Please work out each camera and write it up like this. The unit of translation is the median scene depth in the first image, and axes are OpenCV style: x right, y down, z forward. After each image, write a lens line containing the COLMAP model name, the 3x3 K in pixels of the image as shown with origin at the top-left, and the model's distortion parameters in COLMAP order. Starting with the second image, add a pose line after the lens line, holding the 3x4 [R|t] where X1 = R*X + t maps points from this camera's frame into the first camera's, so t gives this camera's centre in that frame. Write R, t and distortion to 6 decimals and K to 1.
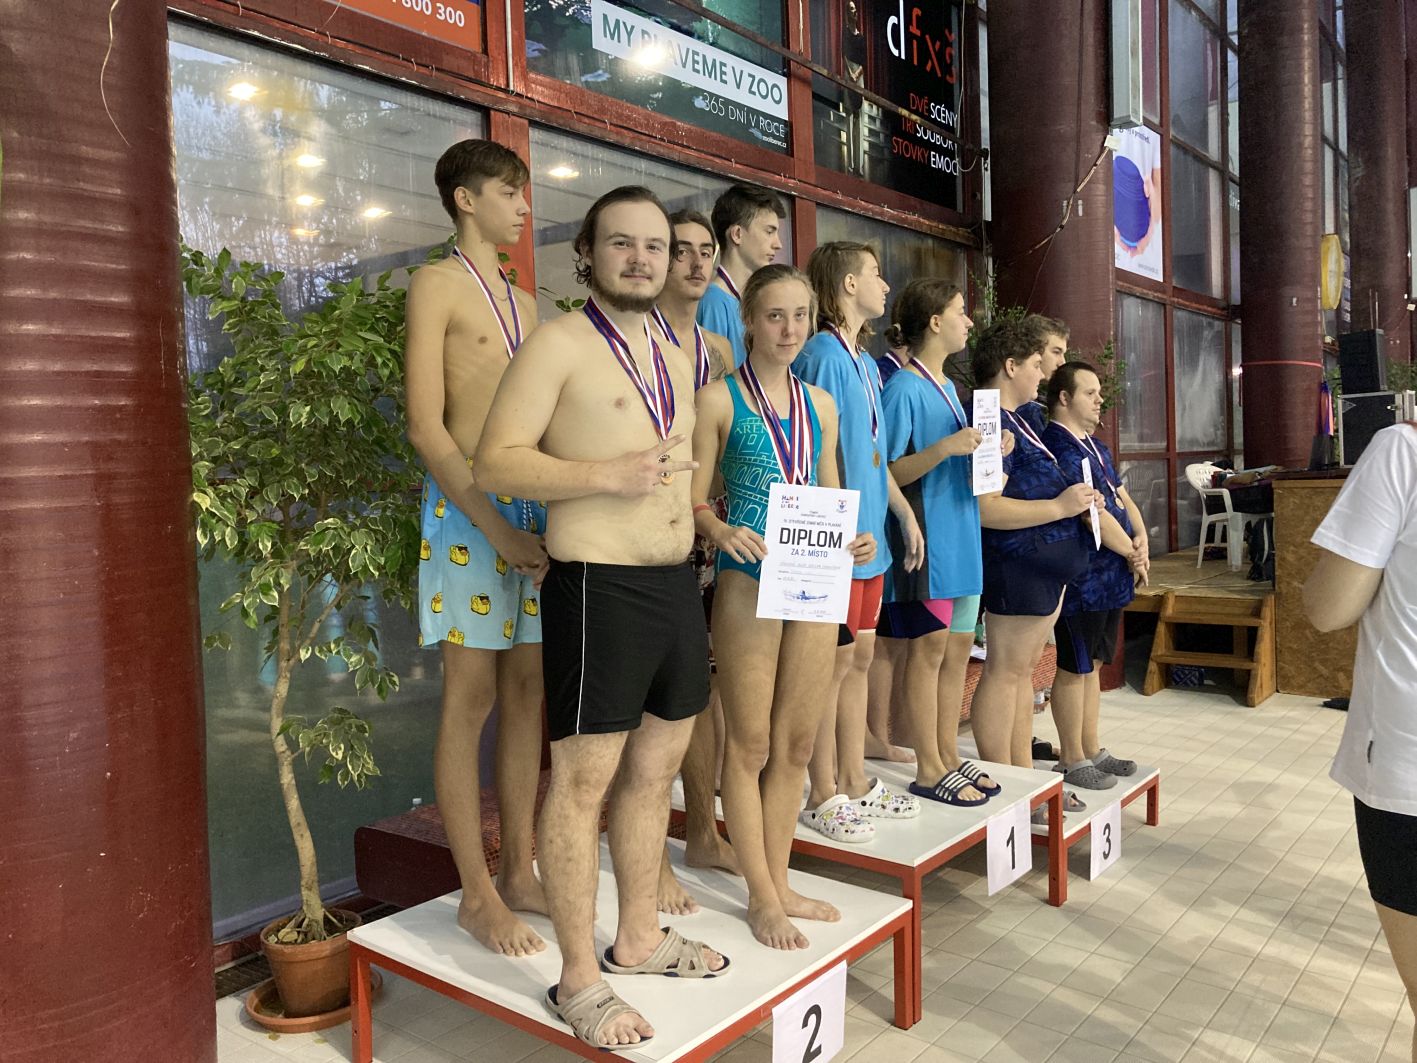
lens RADIAL K [[1136.1, 0, 703.4], [0, 1136.1, 512.3], [0, 0, 1]] dist [0.000352, 0.010243]
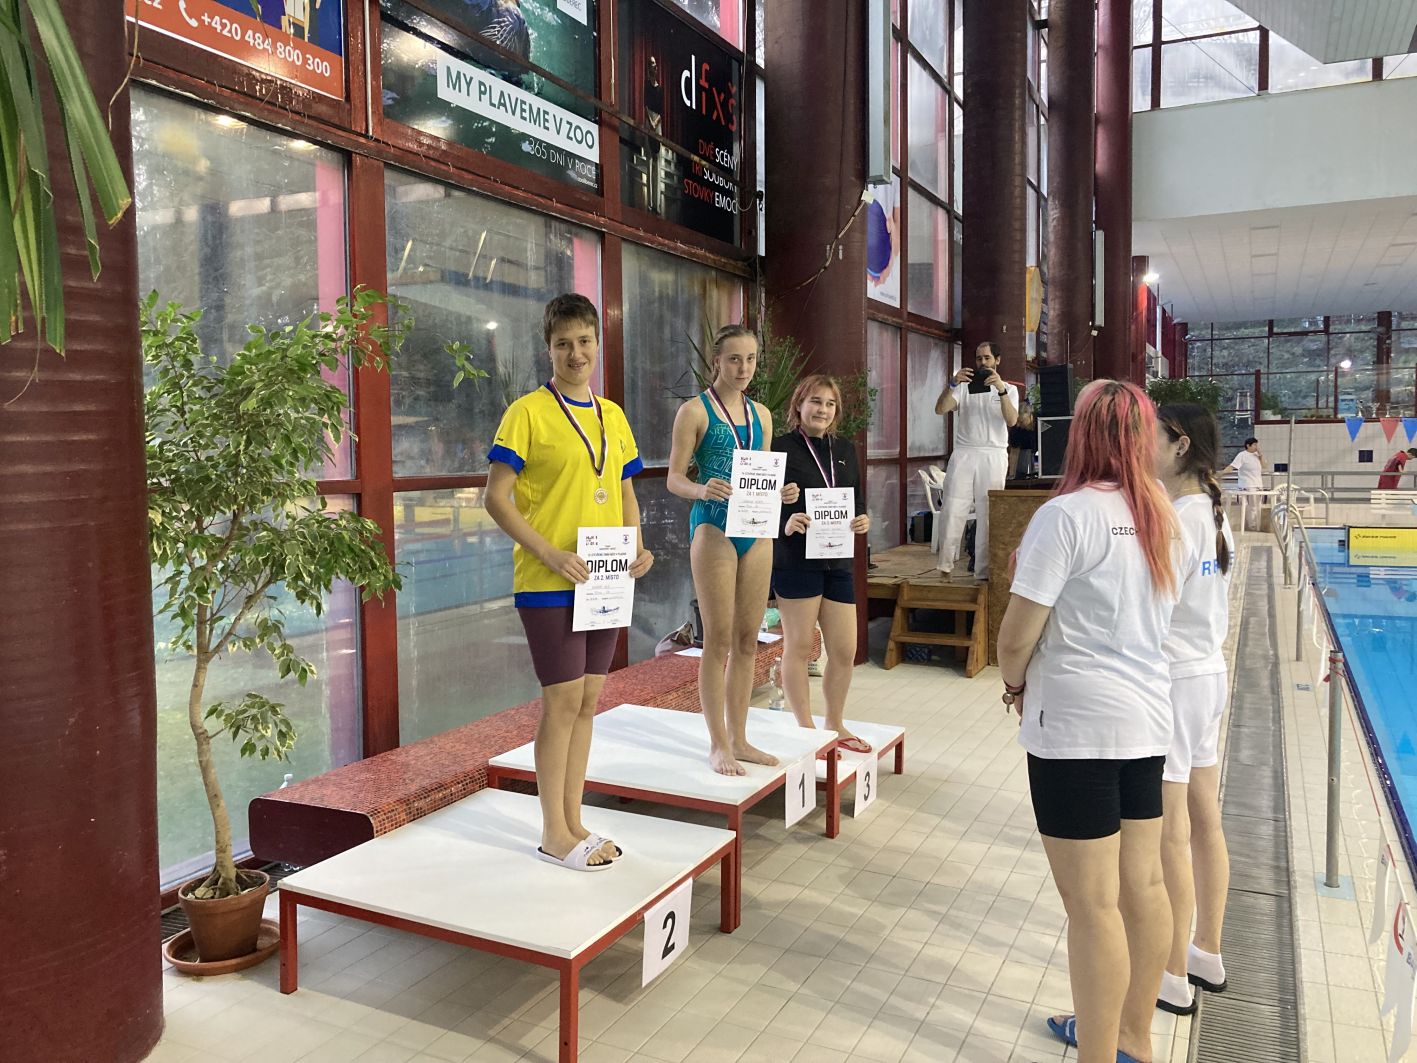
lens RADIAL K [[1130.9, 0, 700.4], [0, 1130.9, 519.7], [0, 0, 1]] dist [0.009131, 0.003780]
pose [[0.974776, 0.009779, 0.222970, -0.073241], [-0.014654, 0.999688, 0.020222, -0.018352], [-0.222703, -0.022979, 0.974616, -0.116185]]
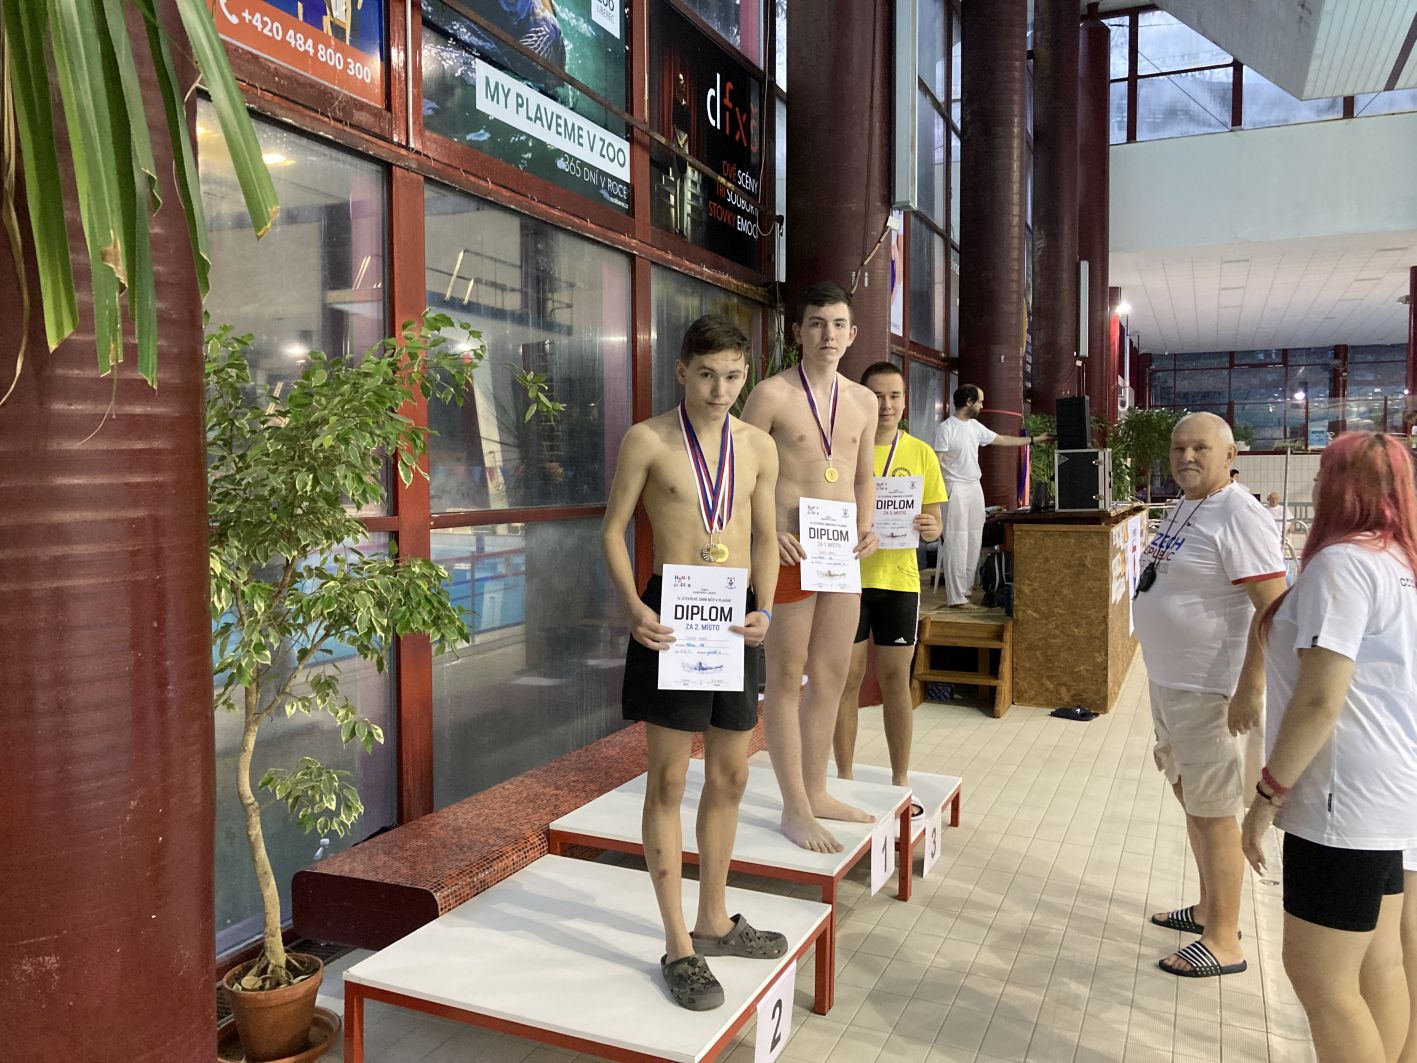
lens RADIAL K [[1131.5, 0, 708.5], [0, 1131.5, 531.5], [0, 0, 1]] dist [0.008653, -0.001068]
pose [[0.963600, 0.016634, 0.266831, -0.132805], [-0.019538, 0.999775, 0.008232, -0.027599], [-0.266634, -0.013146, 0.963708, -0.049626]]
